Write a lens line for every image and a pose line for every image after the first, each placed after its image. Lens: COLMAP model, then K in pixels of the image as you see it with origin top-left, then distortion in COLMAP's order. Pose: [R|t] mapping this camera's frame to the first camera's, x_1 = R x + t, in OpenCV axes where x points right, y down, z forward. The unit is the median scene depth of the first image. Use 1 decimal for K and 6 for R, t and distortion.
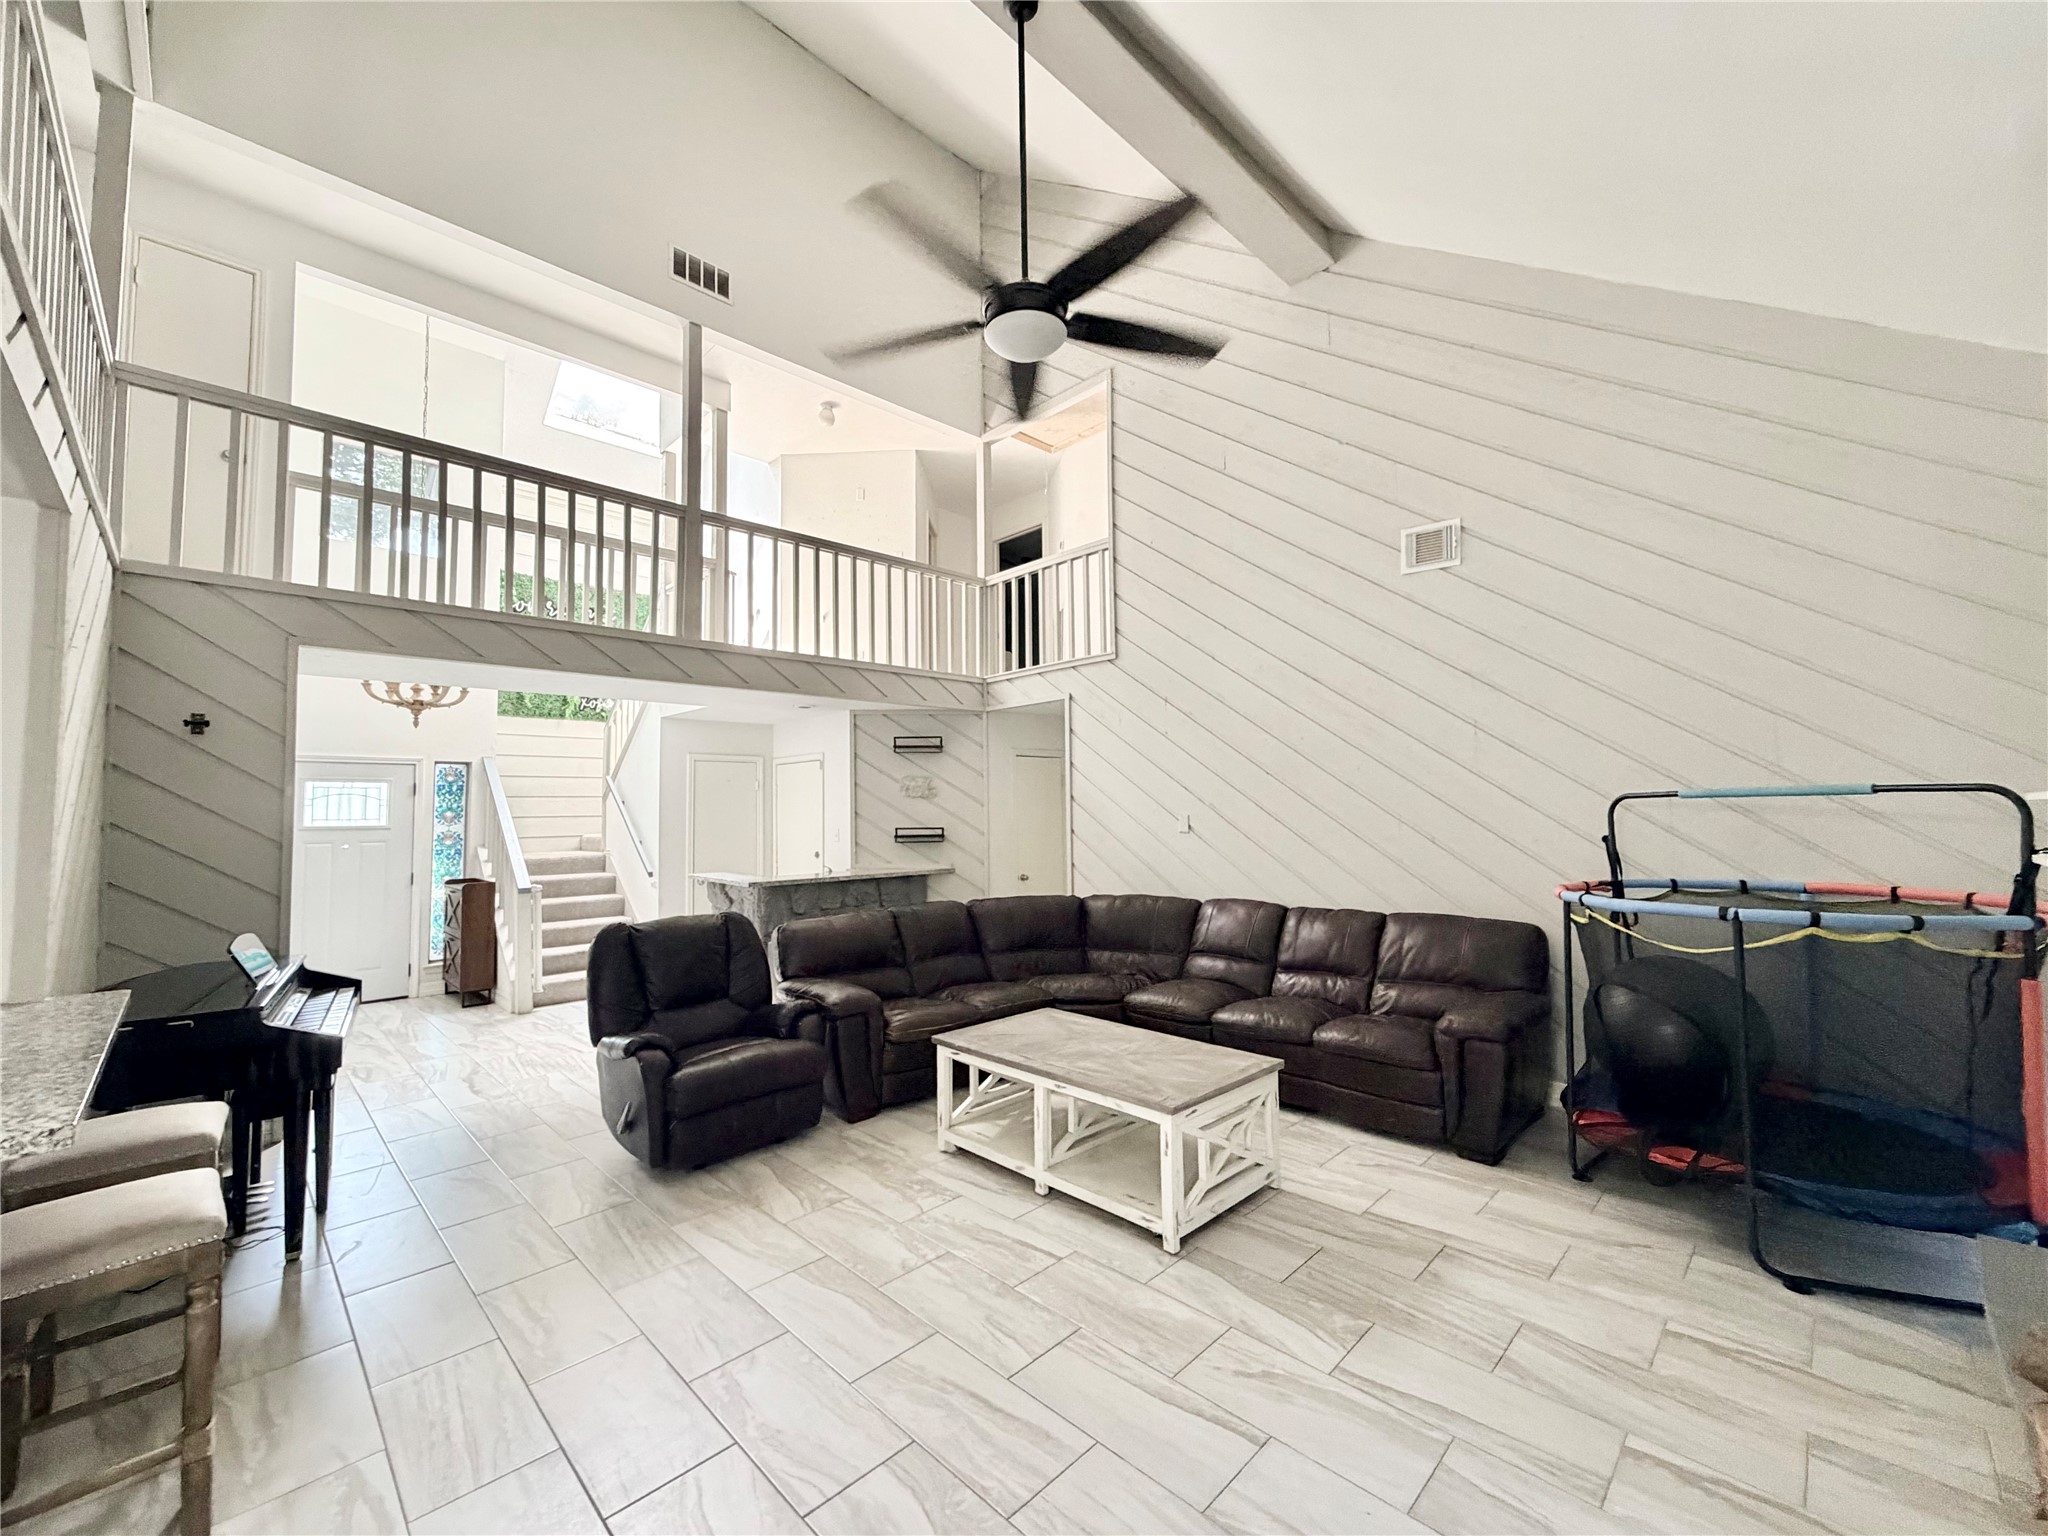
lens RADIAL K [[830.7, 0, 1015.9], [0, 830.7, 767.4], [0, 0, 1]] dist [0.003856, -0.000014]
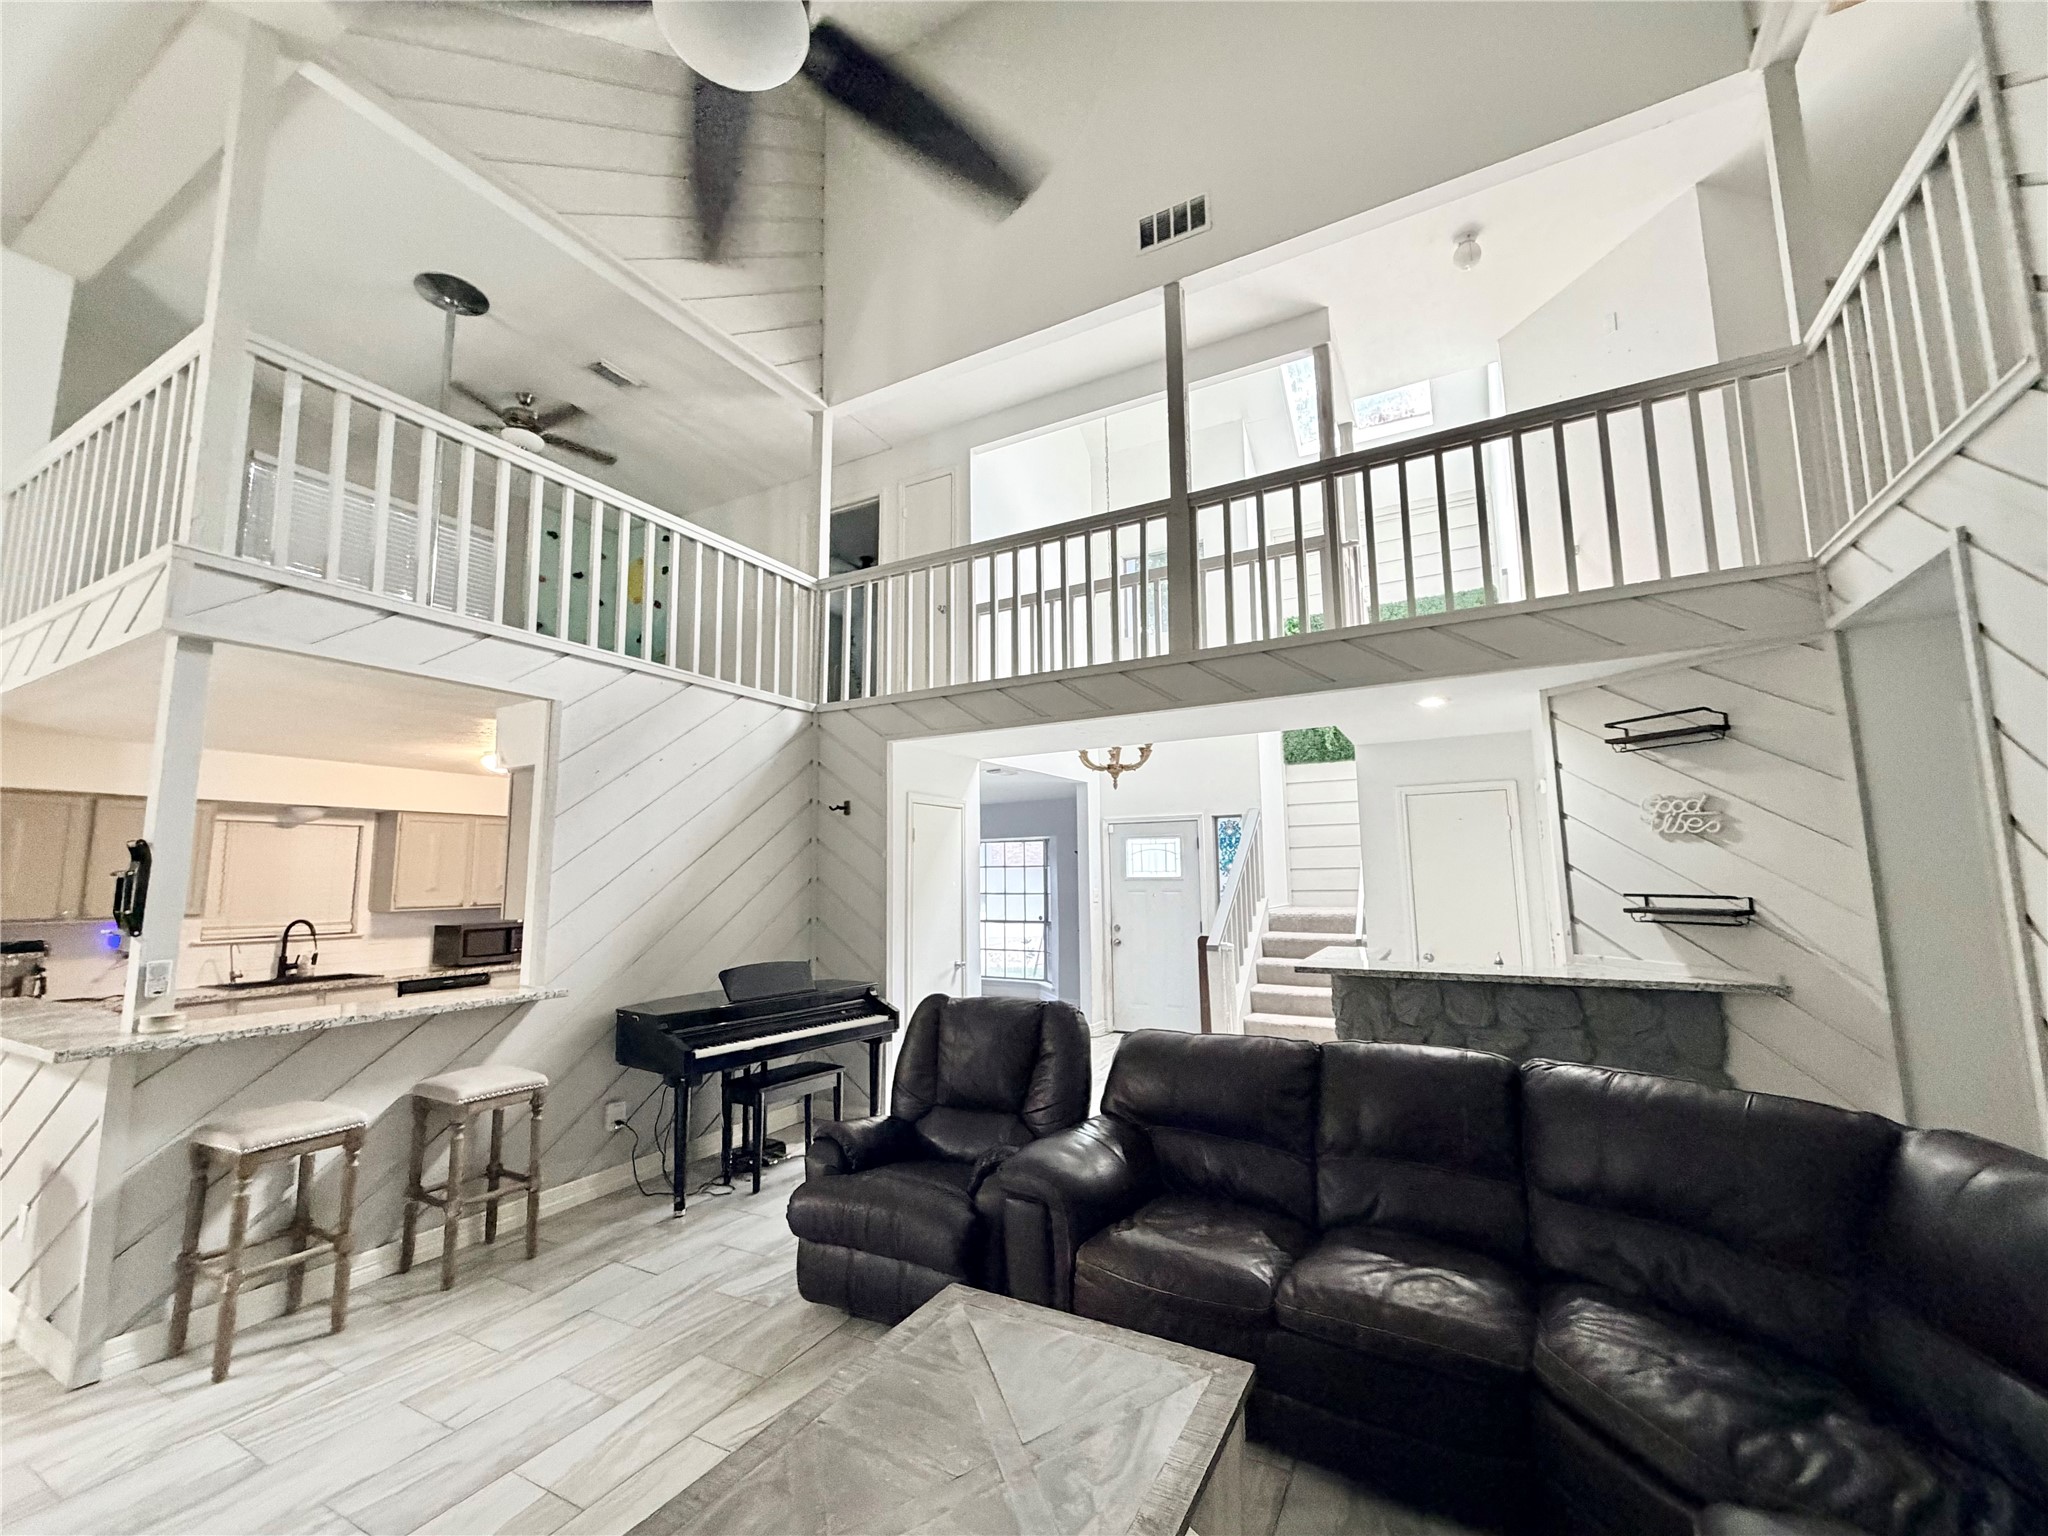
lens RADIAL K [[830.7, 0, 1017.9], [0, 830.7, 768.9], [0, 0, 1]] dist [0.003856, -0.000014]
pose [[0.294435, -0.109830, -0.949339, 0.309333], [0.061292, 0.993499, -0.095929, 0.025562], [0.953704, -0.029942, 0.299253, 0.574528]]
